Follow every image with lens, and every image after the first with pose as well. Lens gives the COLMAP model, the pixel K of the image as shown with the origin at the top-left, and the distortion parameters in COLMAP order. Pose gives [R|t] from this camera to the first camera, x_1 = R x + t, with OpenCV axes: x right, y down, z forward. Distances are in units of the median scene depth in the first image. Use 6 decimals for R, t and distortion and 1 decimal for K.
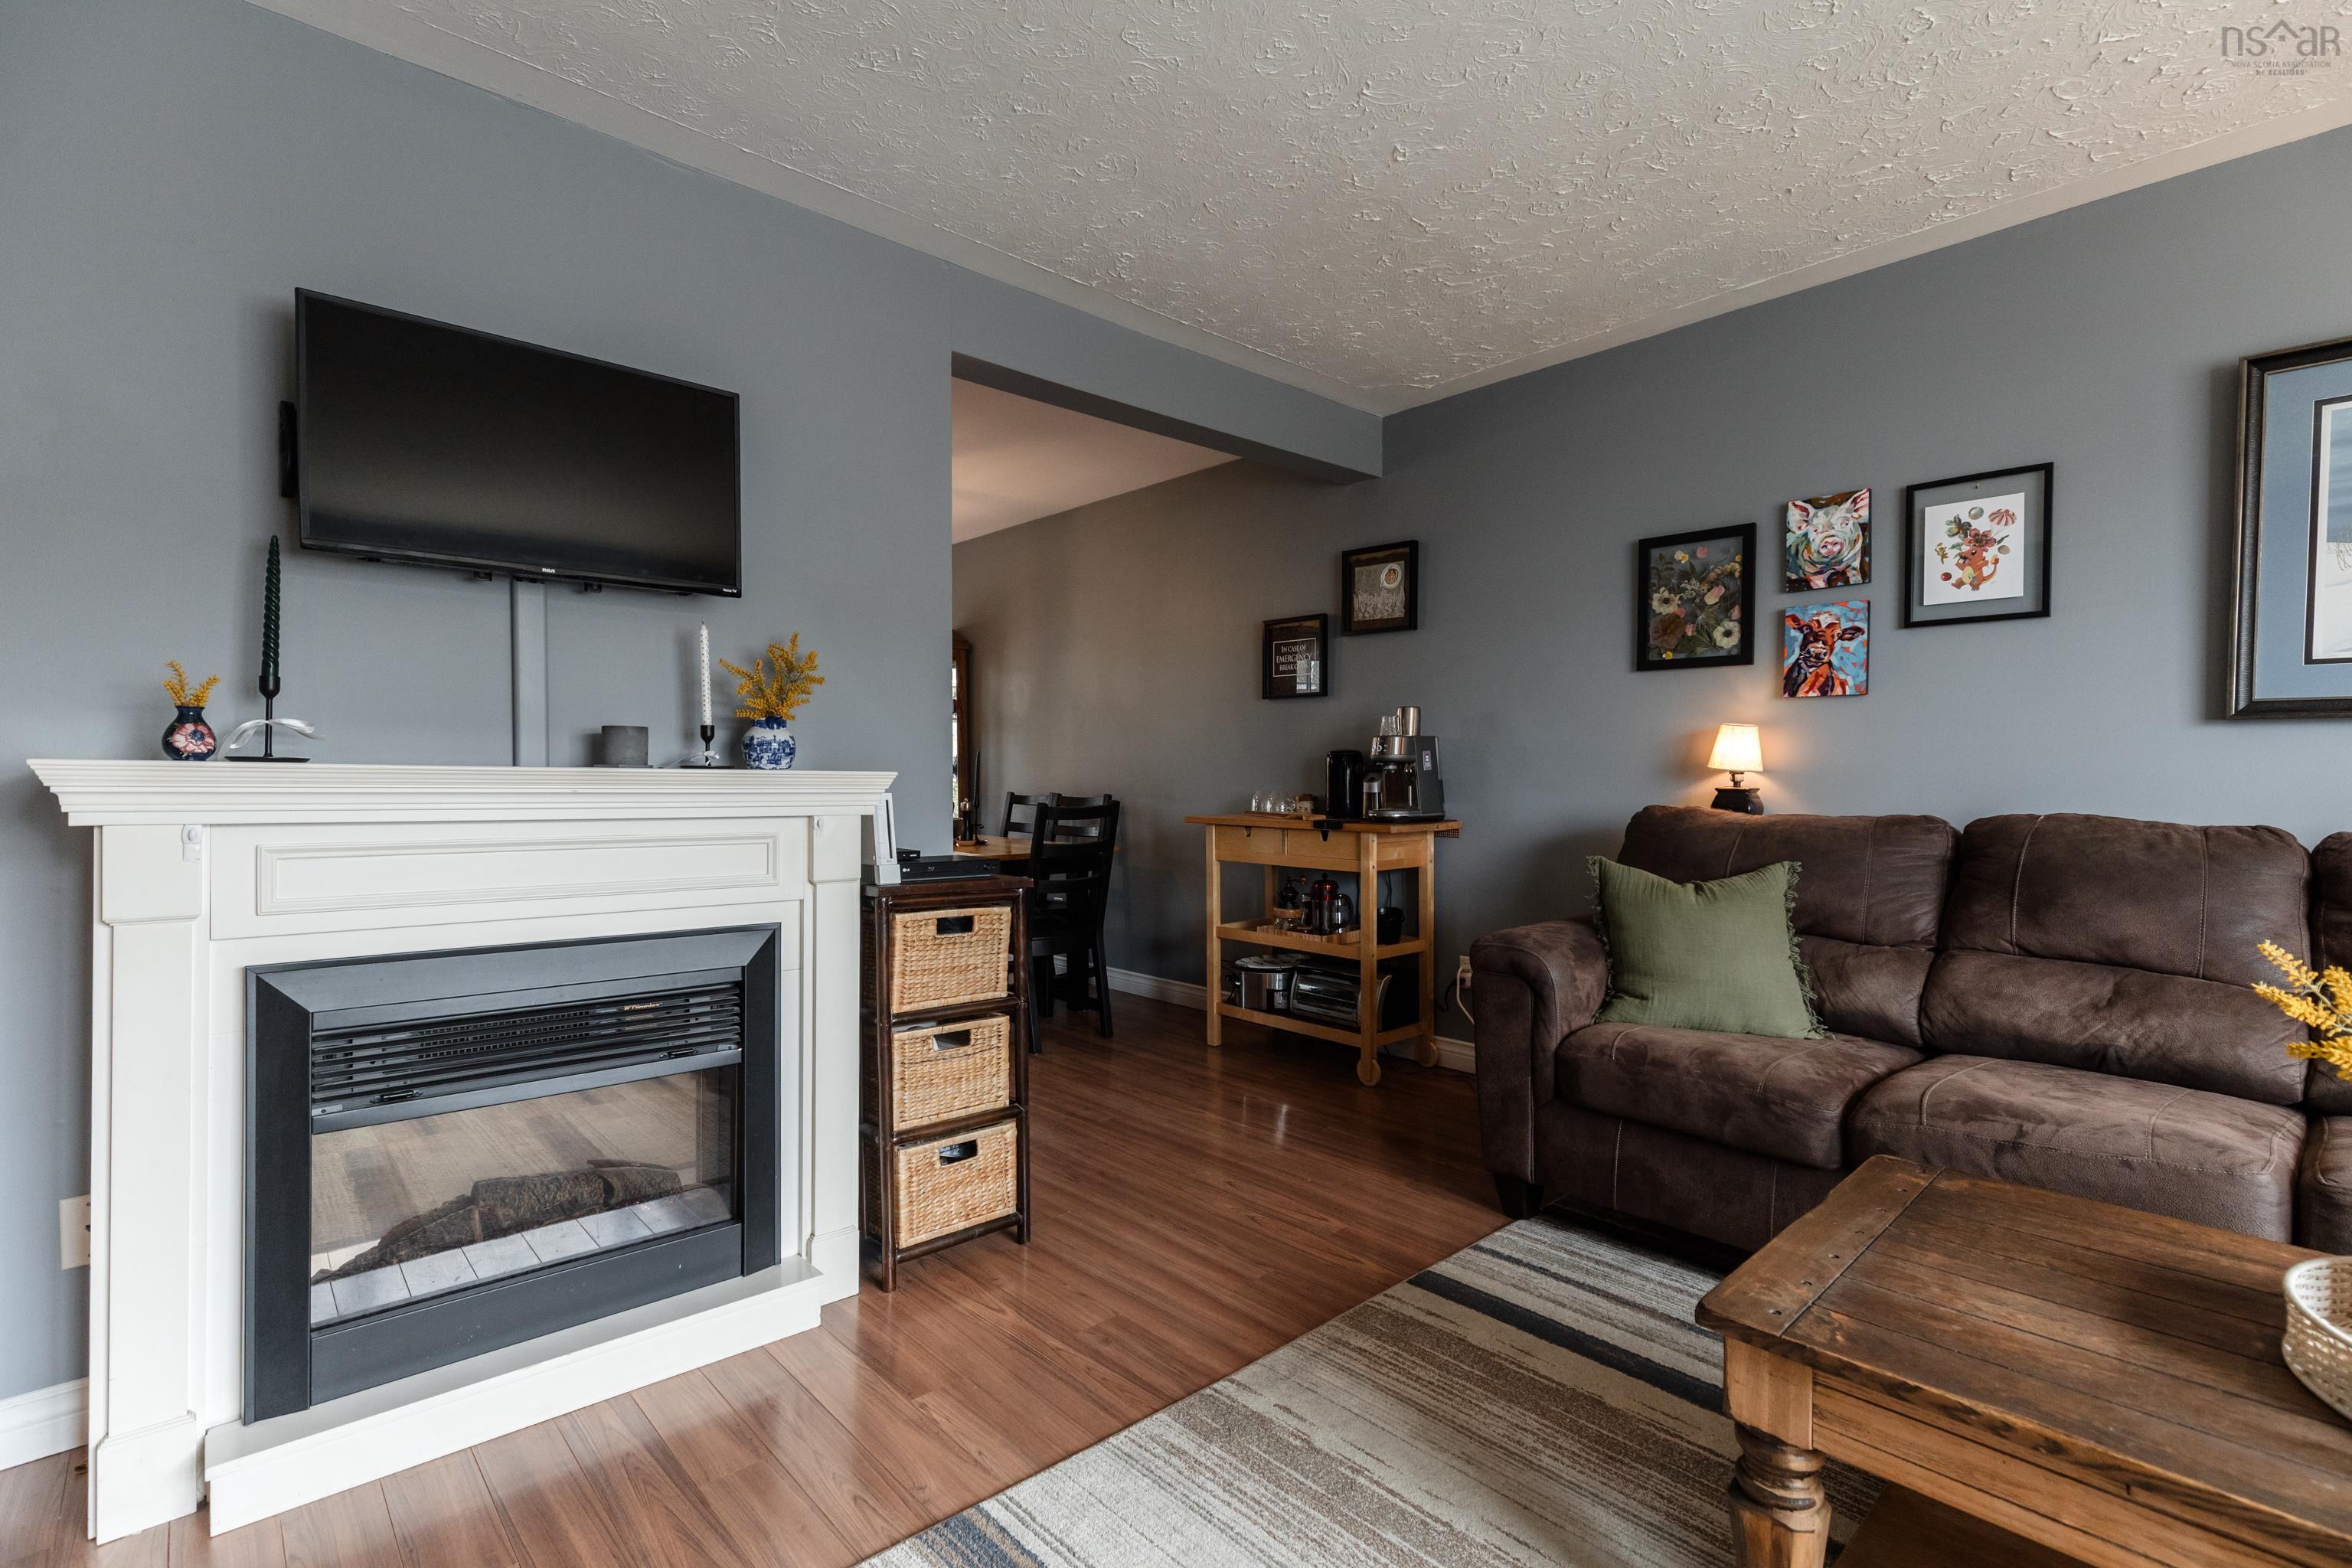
lens RADIAL K [[1071.4, 0, 1163.5], [0, 1071.4, 787.1], [0, 0, 1]] dist [0.007107, -0.001943]
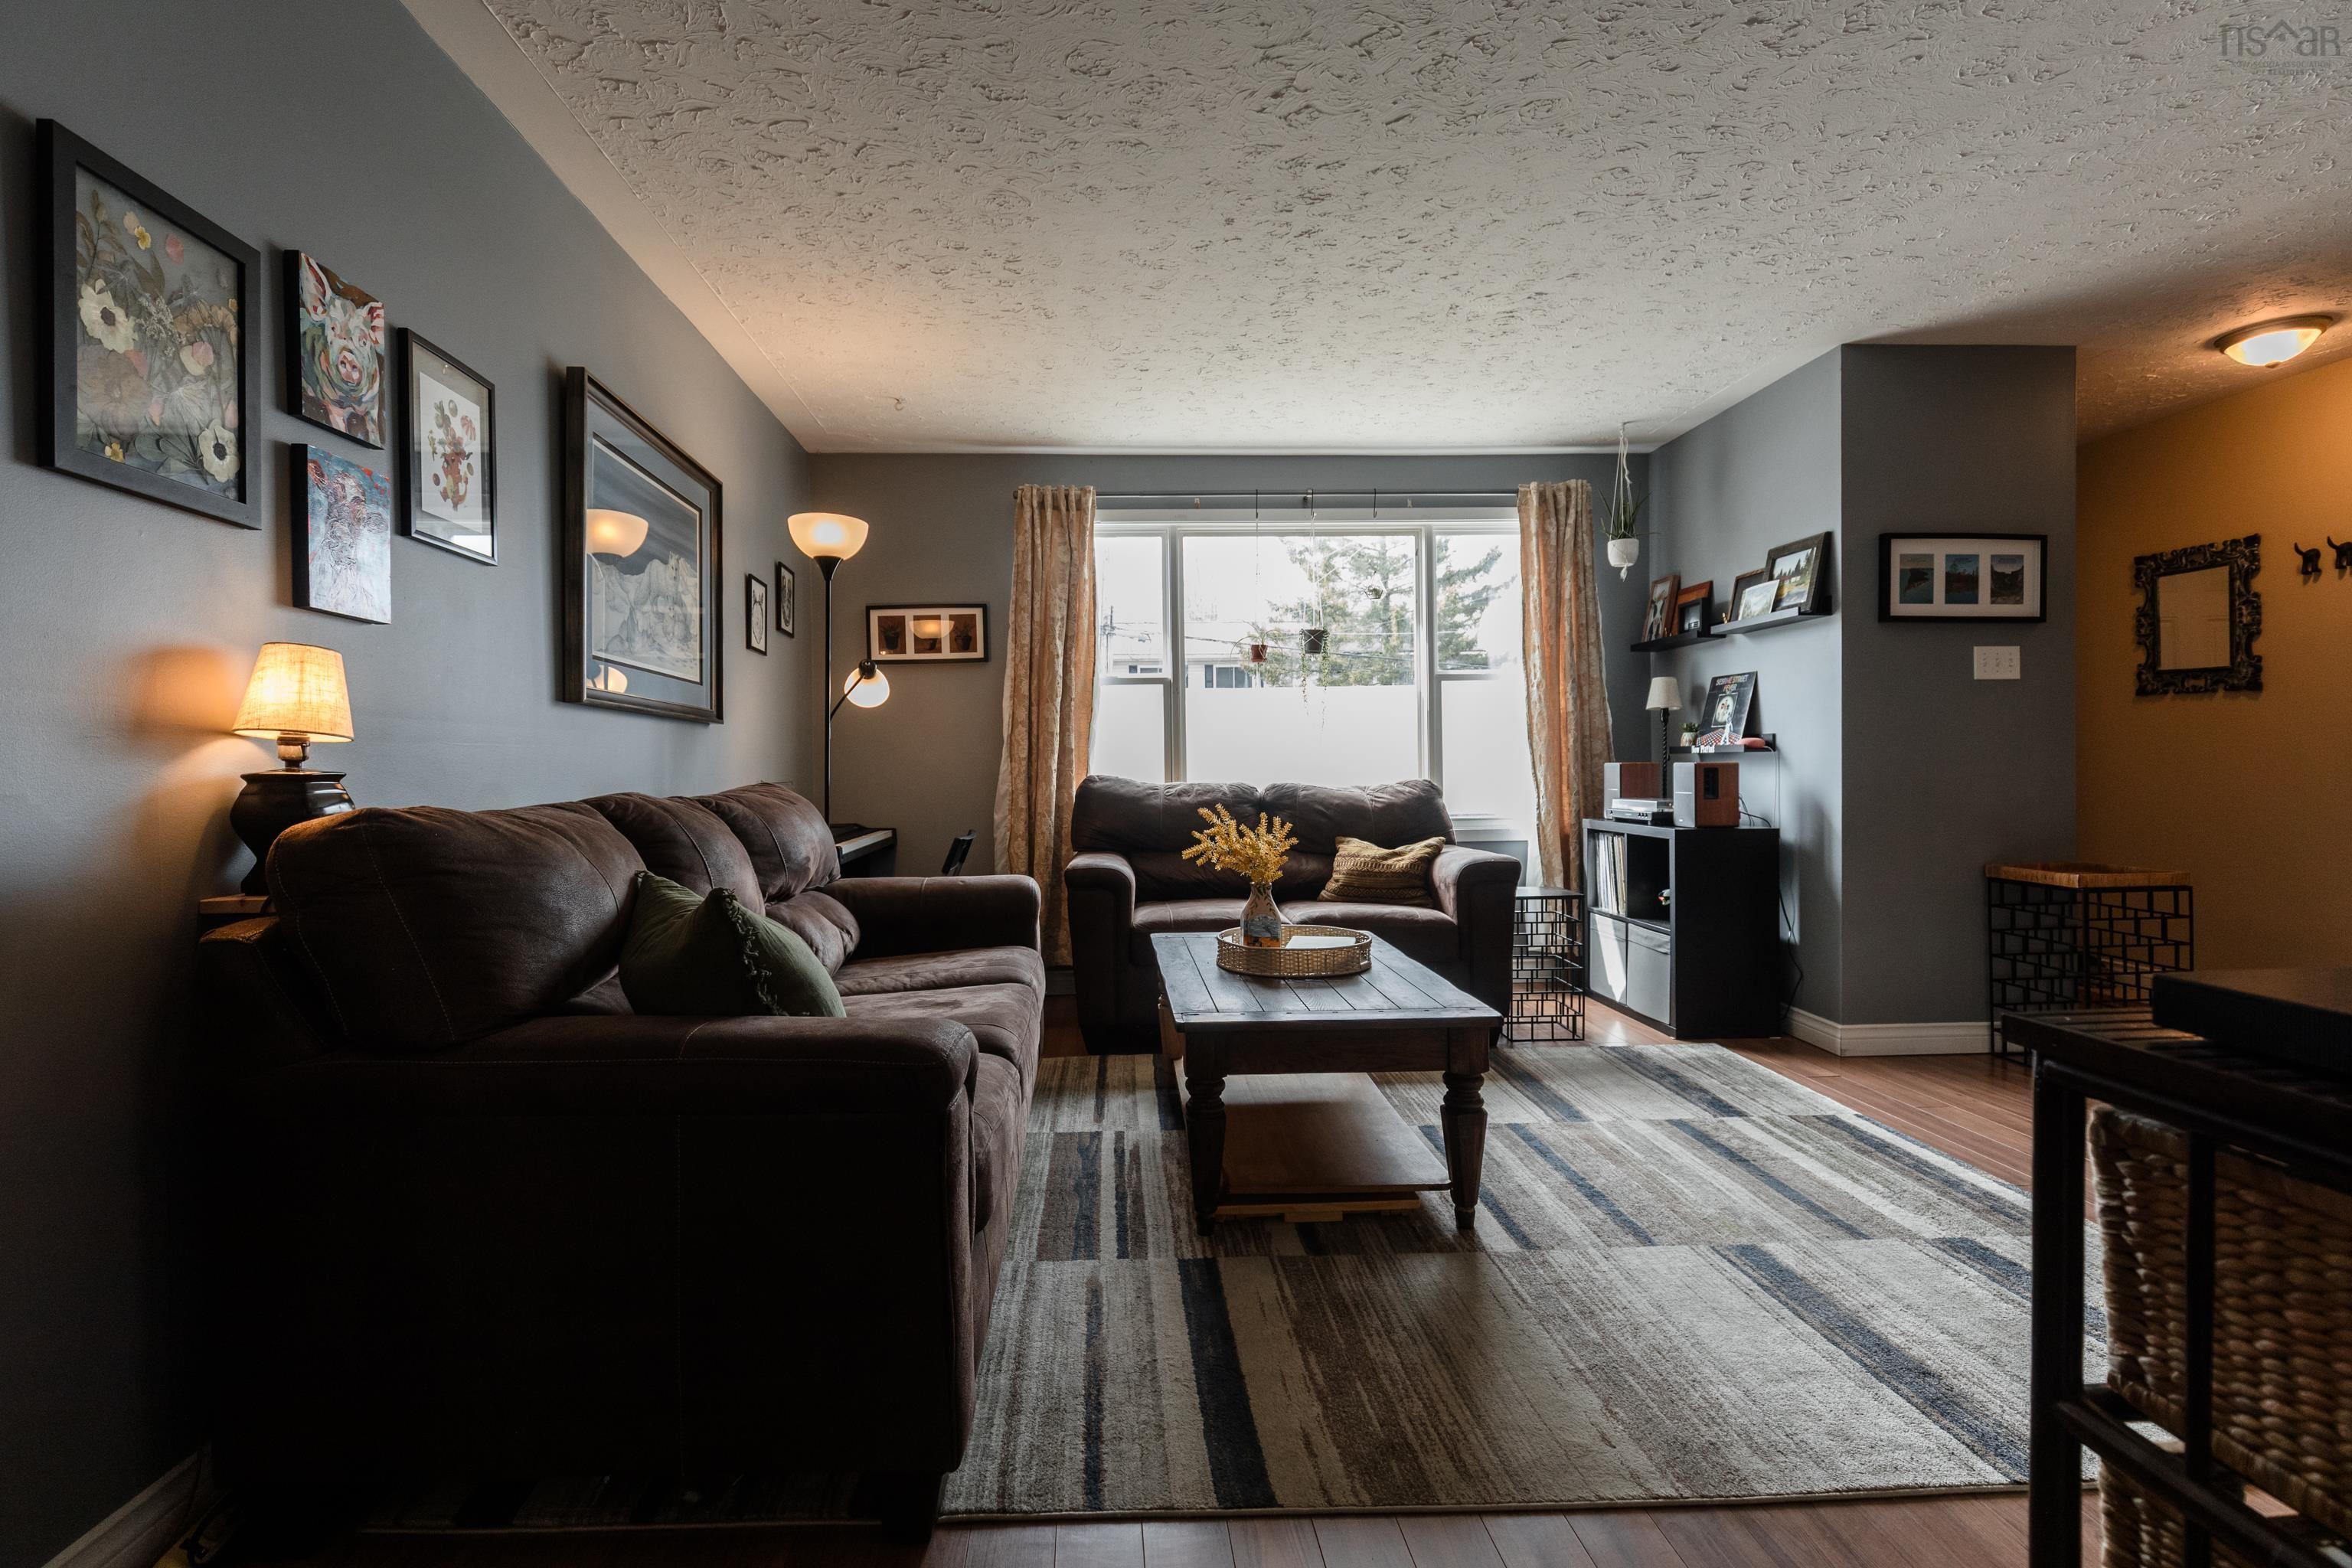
lens RADIAL K [[1071.4, 0, 1137.9], [0, 1071.4, 777.0], [0, 0, 1]] dist [0.007107, -0.001943]
pose [[-0.755269, -0.000086, 0.655415, -0.127759], [0.021103, 0.999478, 0.024450, -0.001875], [-0.655075, 0.032298, -0.754873, 1.446850]]
